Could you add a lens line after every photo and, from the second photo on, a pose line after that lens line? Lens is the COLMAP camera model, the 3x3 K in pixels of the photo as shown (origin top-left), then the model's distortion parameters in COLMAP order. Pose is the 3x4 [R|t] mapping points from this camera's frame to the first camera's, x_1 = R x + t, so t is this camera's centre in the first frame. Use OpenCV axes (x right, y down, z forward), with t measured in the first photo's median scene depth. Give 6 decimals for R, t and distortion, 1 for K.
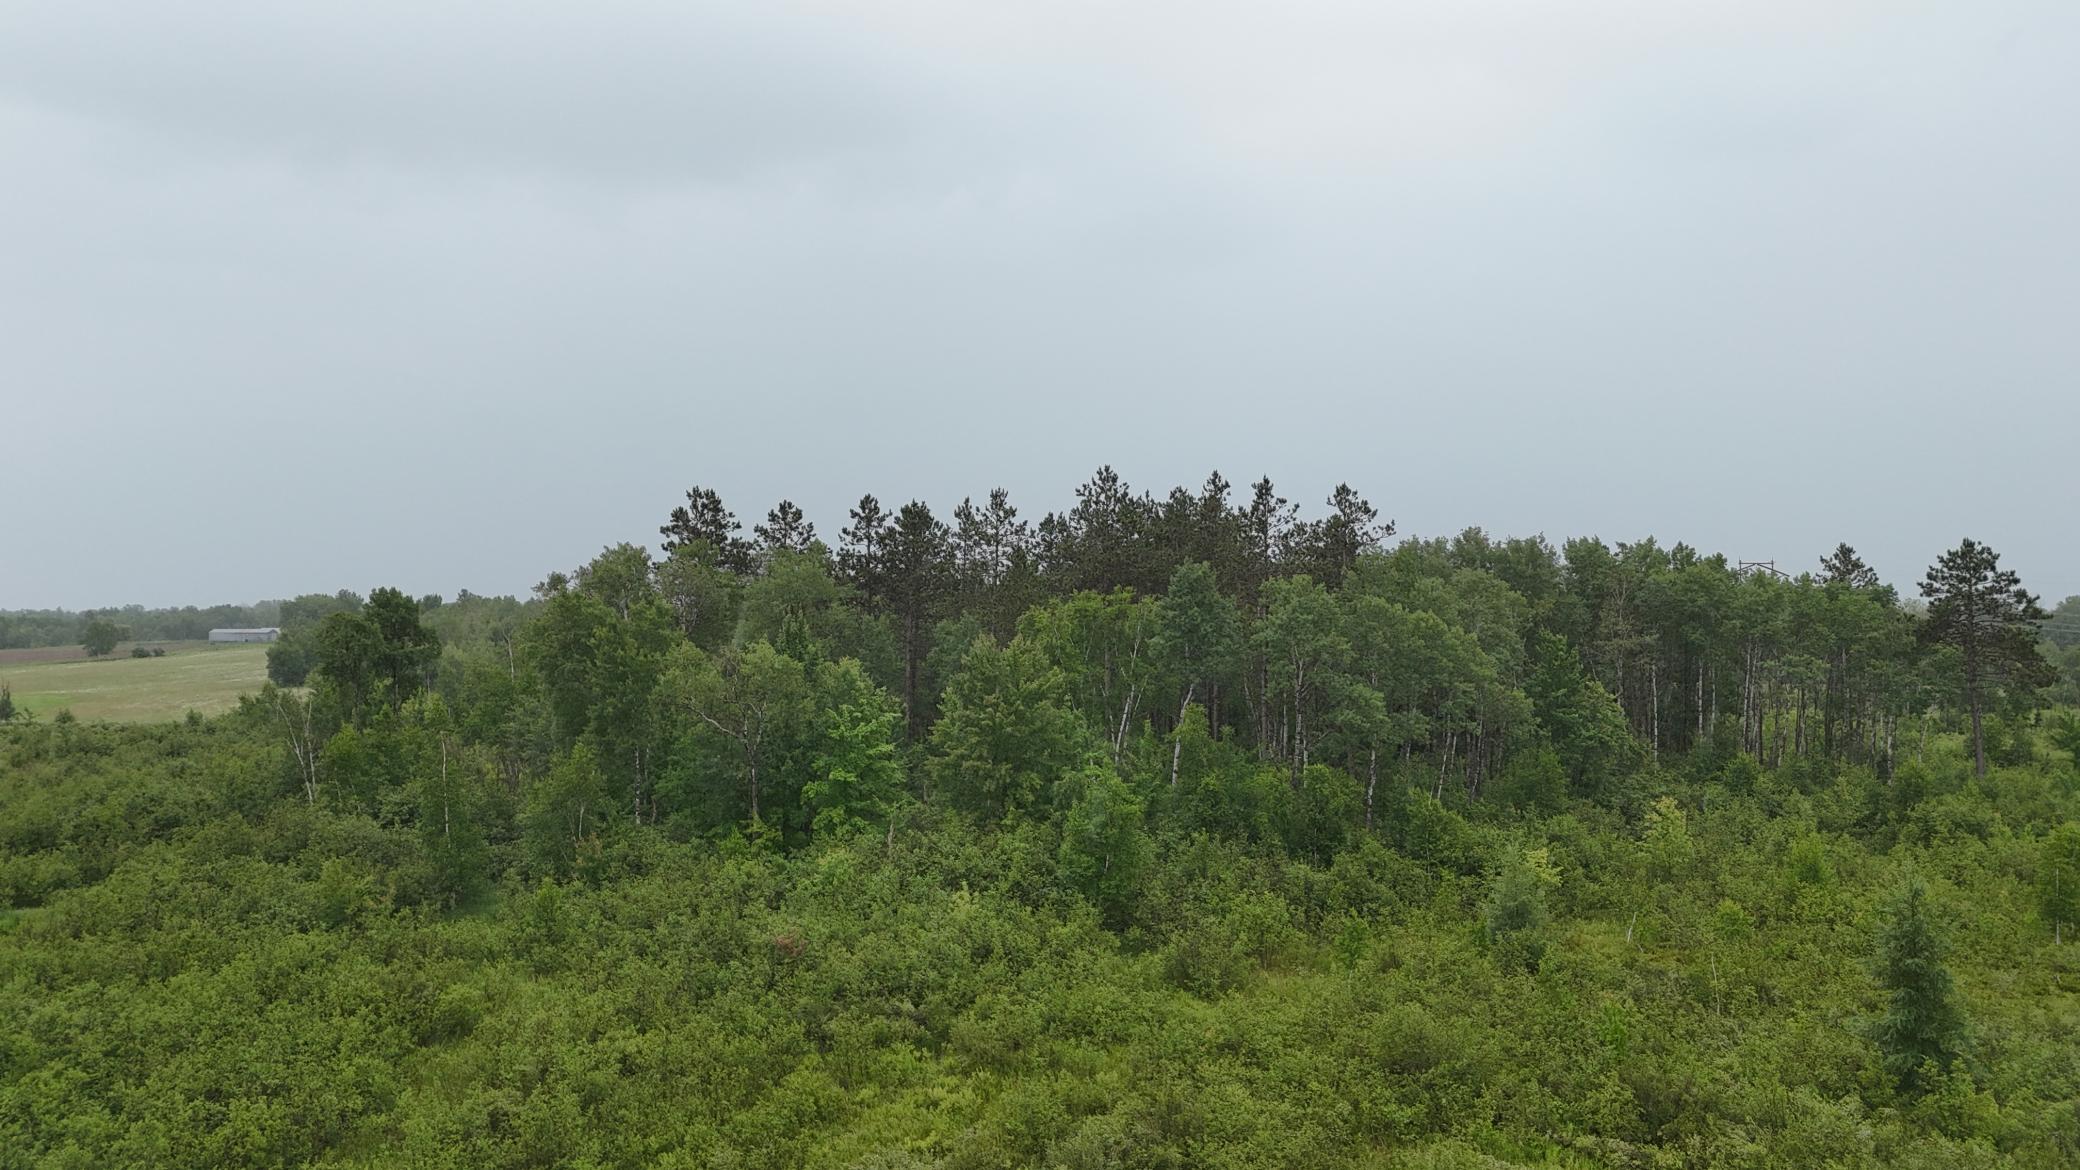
lens RADIAL K [[1541.4, 0, 1048.0], [0, 1541.4, 576.8], [0, 0, 1]] dist [0.078104, -0.071143]
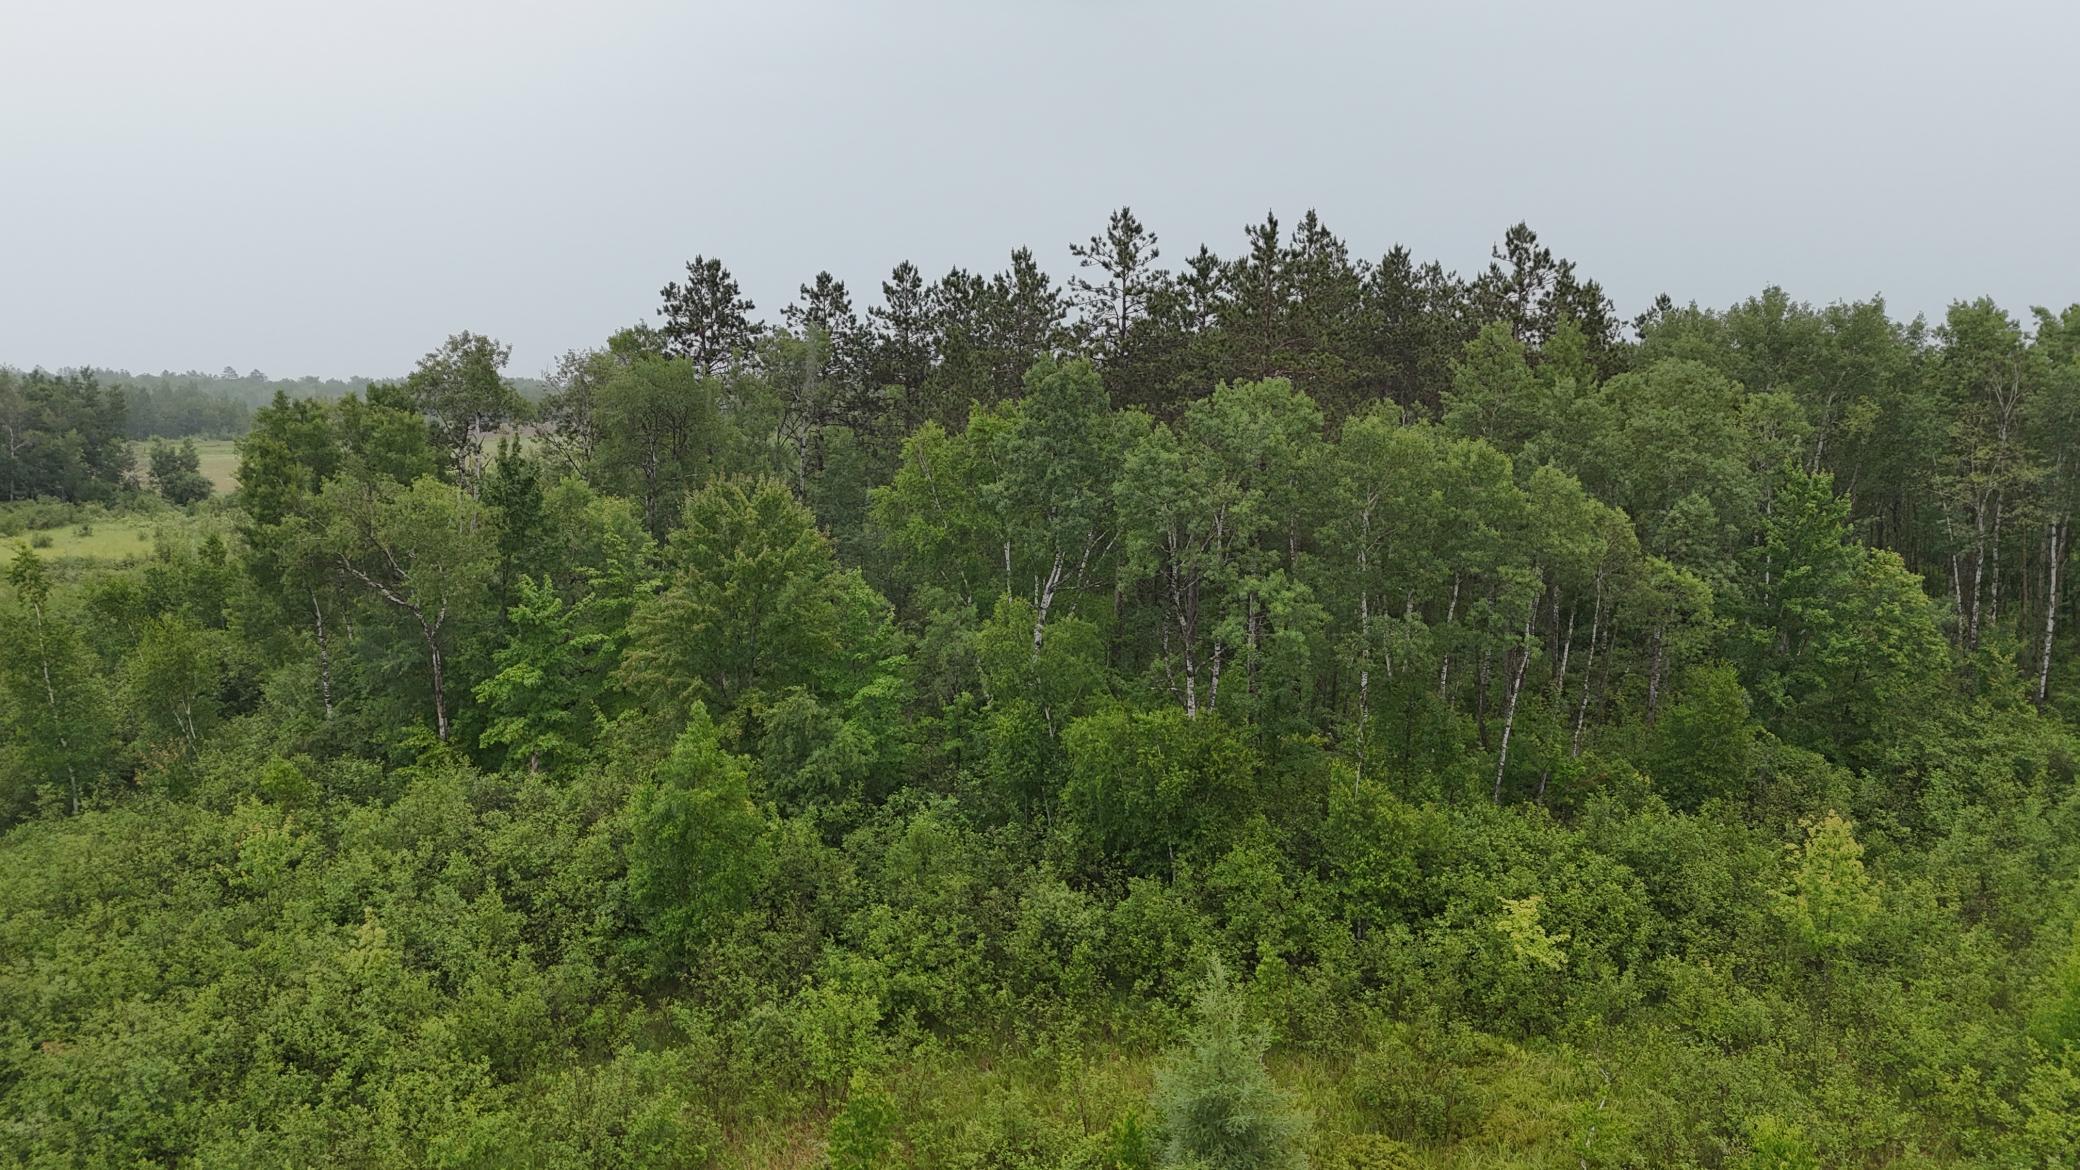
lens RADIAL K [[1541.4, 0, 1032.6], [0, 1541.4, 581.9], [0, 0, 1]] dist [0.078104, -0.071143]
pose [[0.942573, 0.043618, -0.331139, 0.232129], [0.006197, 0.988982, 0.147907, -0.010365], [0.333942, -0.141465, 0.931918, 0.321483]]
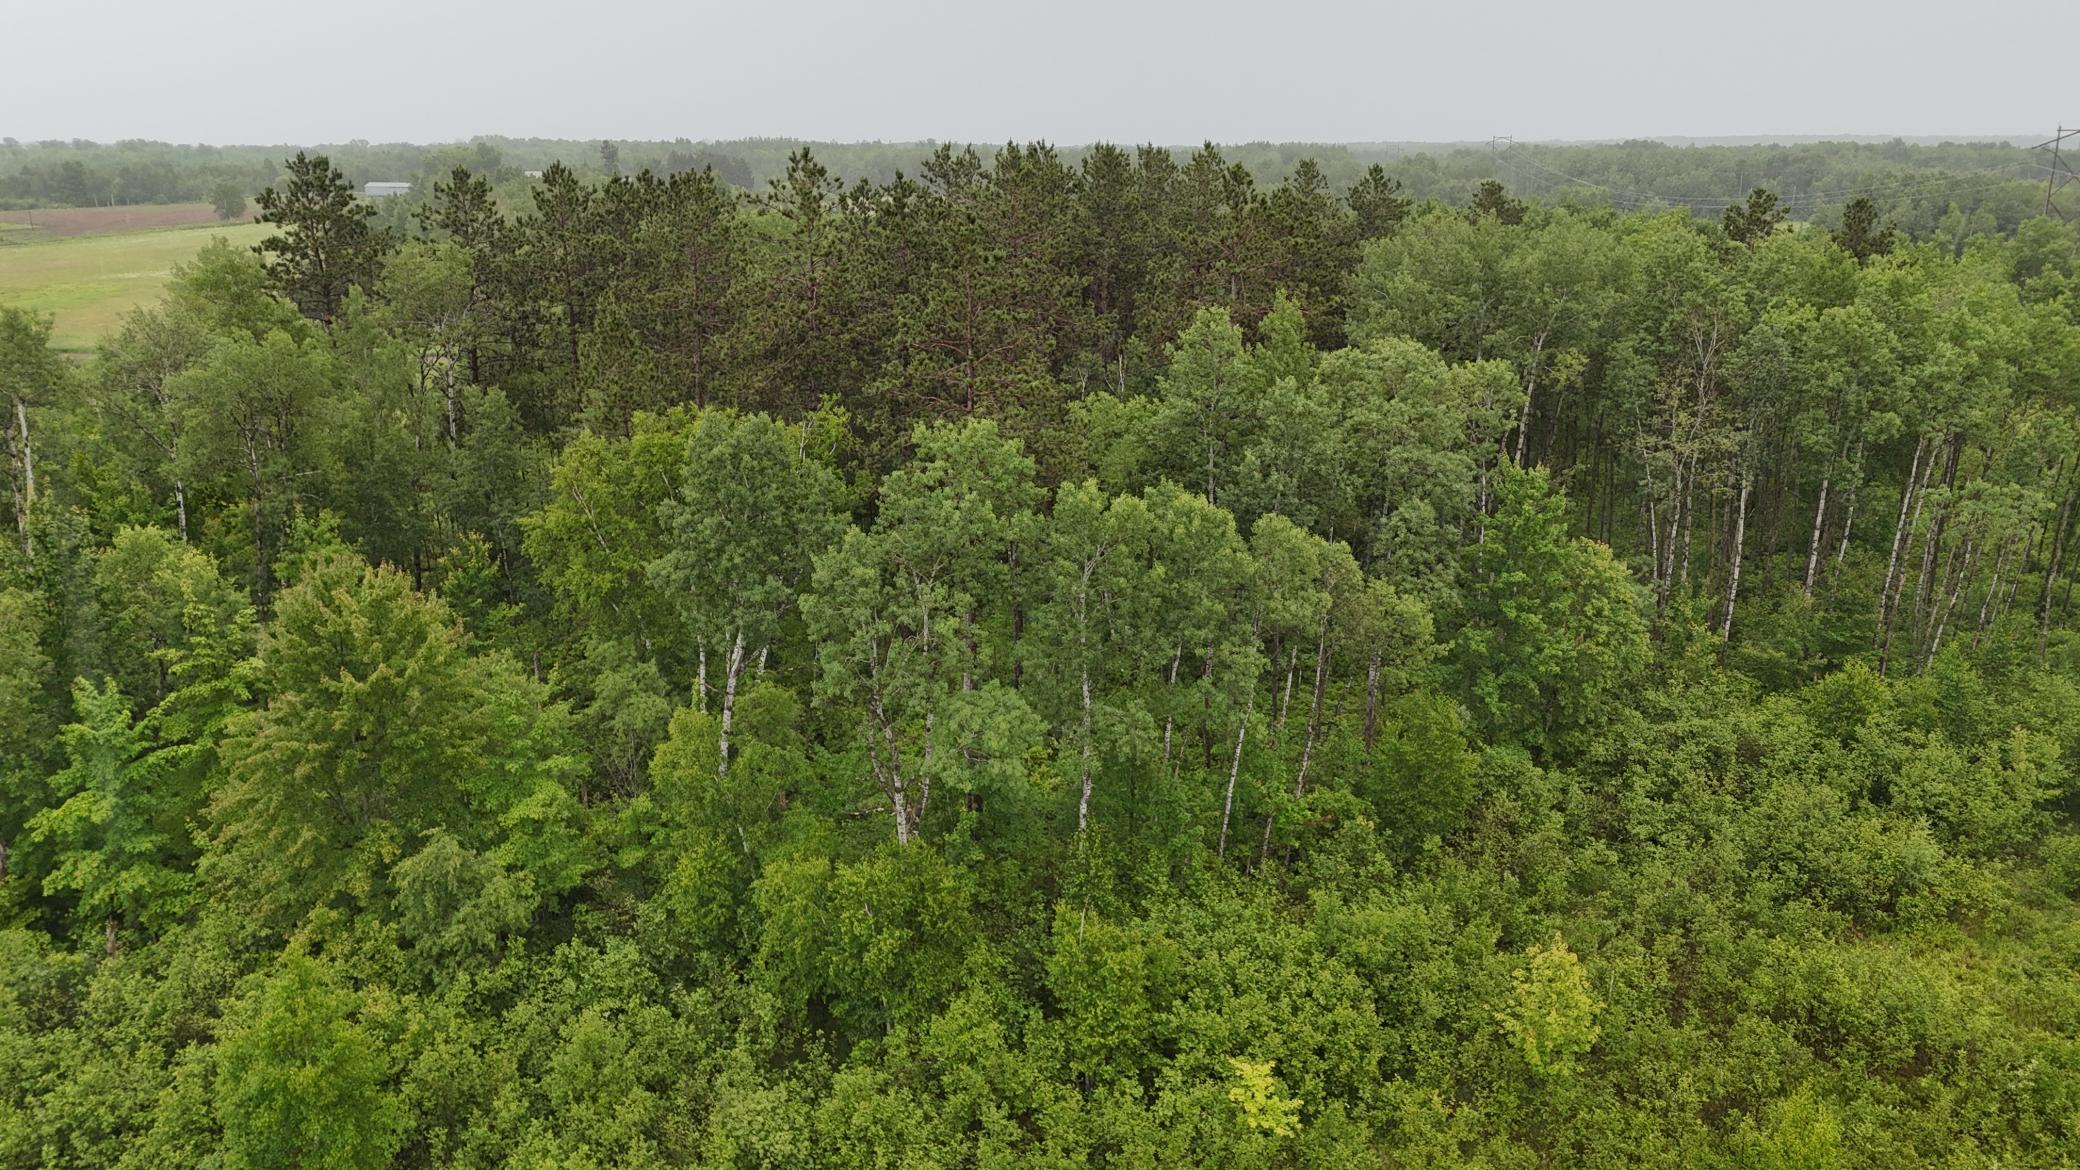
lens RADIAL K [[1541.4, 0, 1038.7], [0, 1541.4, 588.6], [0, 0, 1]] dist [0.078104, -0.071143]
pose [[0.987686, 0.037876, -0.151792, 0.223283], [0.009855, 0.953261, 0.301987, -0.089412], [0.156136, -0.299765, 0.941150, 0.394856]]
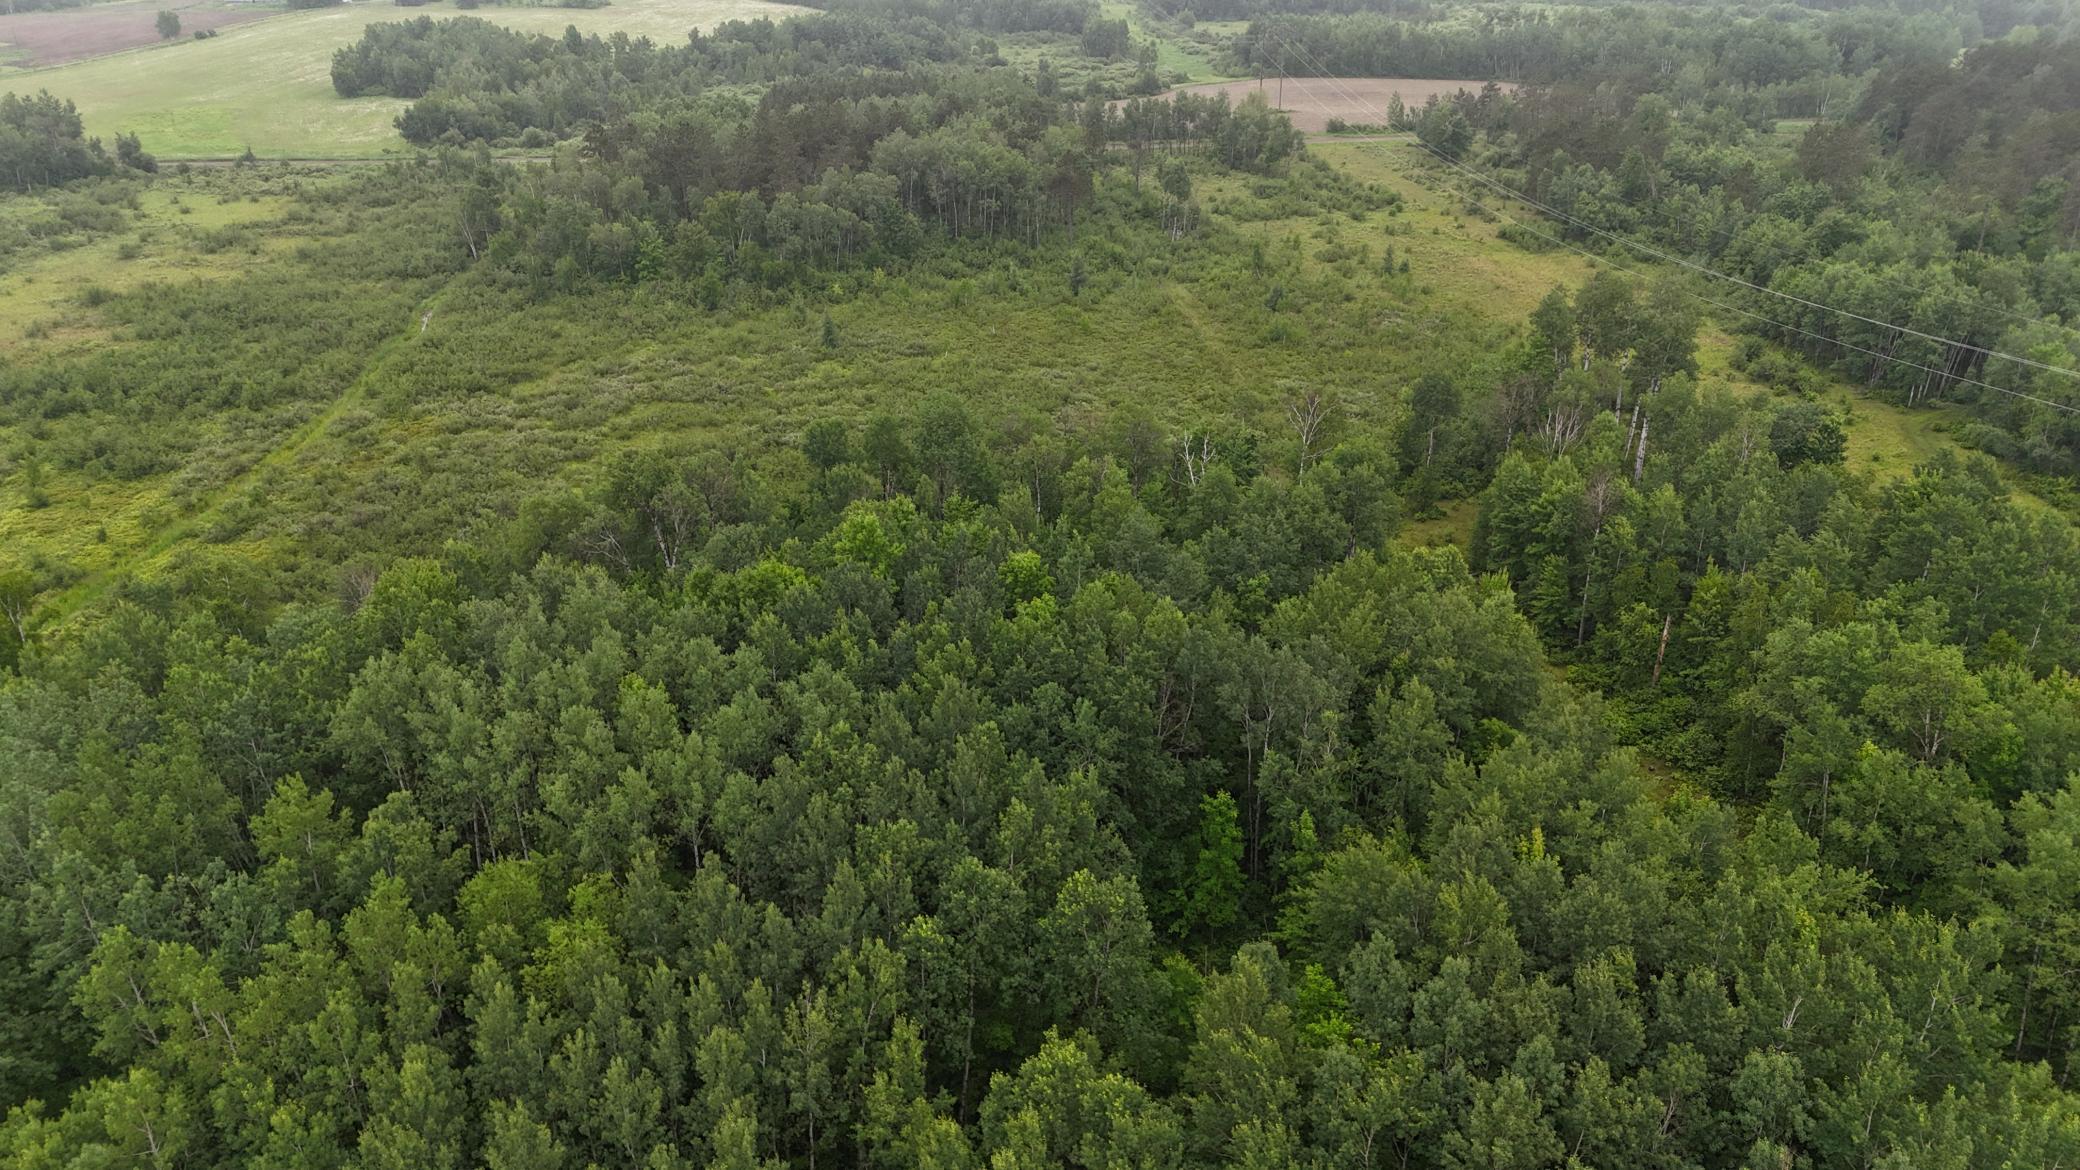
lens RADIAL K [[1541.4, 0, 1030.1], [0, 1541.4, 583.3], [0, 0, 1]] dist [0.078104, -0.071143]
pose [[0.999957, -0.007476, 0.005550, 0.528776], [0.004182, 0.893183, 0.449674, -0.593459], [-0.008319, -0.449632, 0.893175, -1.836396]]
